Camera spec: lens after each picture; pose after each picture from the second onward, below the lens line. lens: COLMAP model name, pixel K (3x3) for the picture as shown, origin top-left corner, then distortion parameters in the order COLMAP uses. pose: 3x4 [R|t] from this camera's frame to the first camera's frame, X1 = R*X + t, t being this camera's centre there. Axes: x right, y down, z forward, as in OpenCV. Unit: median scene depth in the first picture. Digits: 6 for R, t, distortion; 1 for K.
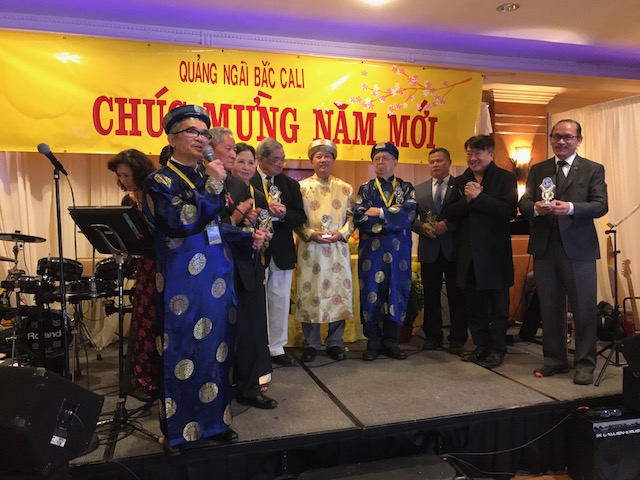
lens RADIAL K [[531.9, 0, 320.6], [0, 531.9, 238.6], [0, 0, 1]] dist [0.014858, -0.009932]
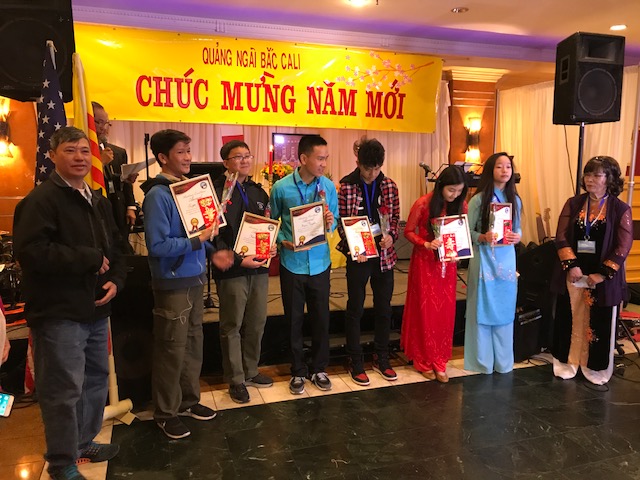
lens RADIAL K [[531.9, 0, 322.6], [0, 531.9, 239.6], [0, 0, 1]] dist [0.014858, -0.009932]
pose [[0.999215, 0.005343, 0.039247, -0.024501], [-0.008387, 0.996932, 0.077824, 0.019784], [-0.038711, -0.078092, 0.996194, -0.284089]]
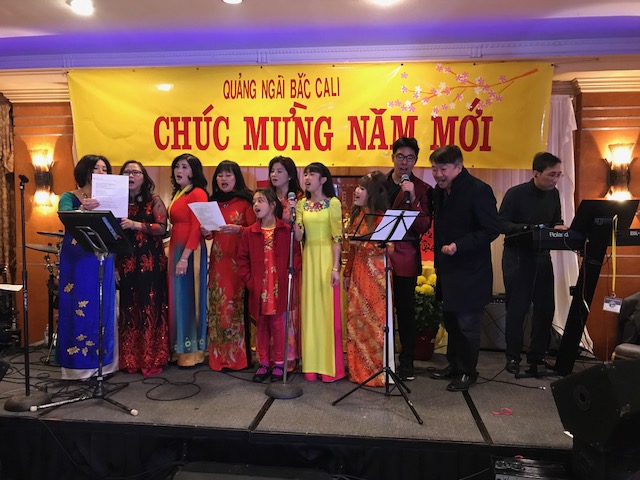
lens RADIAL K [[531.9, 0, 322.4], [0, 531.9, 240.4], [0, 0, 1]] dist [0.014858, -0.009932]
pose [[0.917300, 0.032579, -0.396862, 0.342300], [-0.035228, 0.999379, 0.000614, -0.008788], [0.396636, 0.013417, 0.917878, 0.064360]]
